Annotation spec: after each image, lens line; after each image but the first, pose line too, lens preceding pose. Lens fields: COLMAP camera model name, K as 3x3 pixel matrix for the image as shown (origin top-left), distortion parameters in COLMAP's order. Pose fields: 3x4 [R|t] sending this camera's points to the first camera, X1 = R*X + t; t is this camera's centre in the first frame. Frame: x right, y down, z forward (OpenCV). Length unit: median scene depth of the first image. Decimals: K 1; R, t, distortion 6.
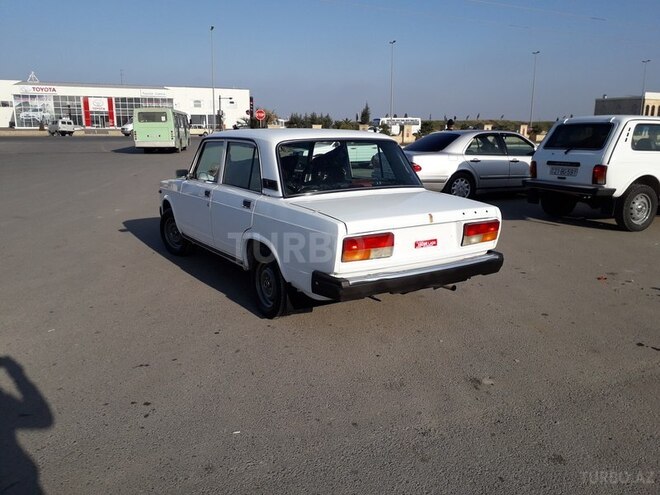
lens RADIAL K [[516.5, 0, 330.0], [0, 516.5, 247.5], [0, 0, 1]] dist [0.002571, -0.003712]
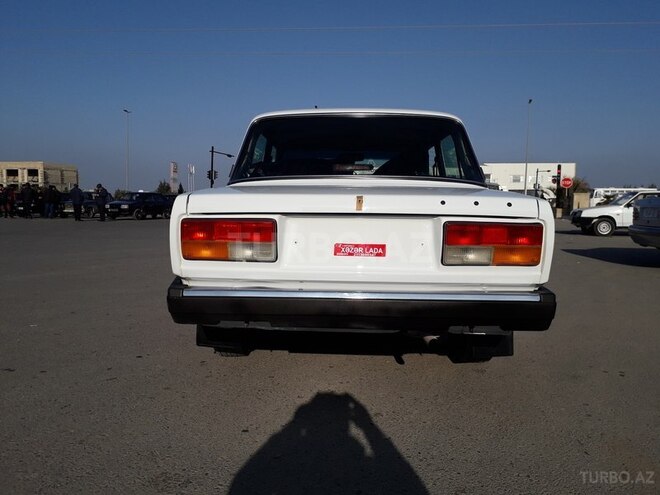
lens RADIAL K [[516.5, 0, 330.0], [0, 516.5, 247.5], [0, 0, 1]] dist [0.002571, -0.003712]
pose [[0.826547, 0.050090, -0.560634, 0.459770], [-0.129983, 0.986096, -0.103533, 0.050720], [0.547653, 0.158448, 0.821566, 0.494057]]
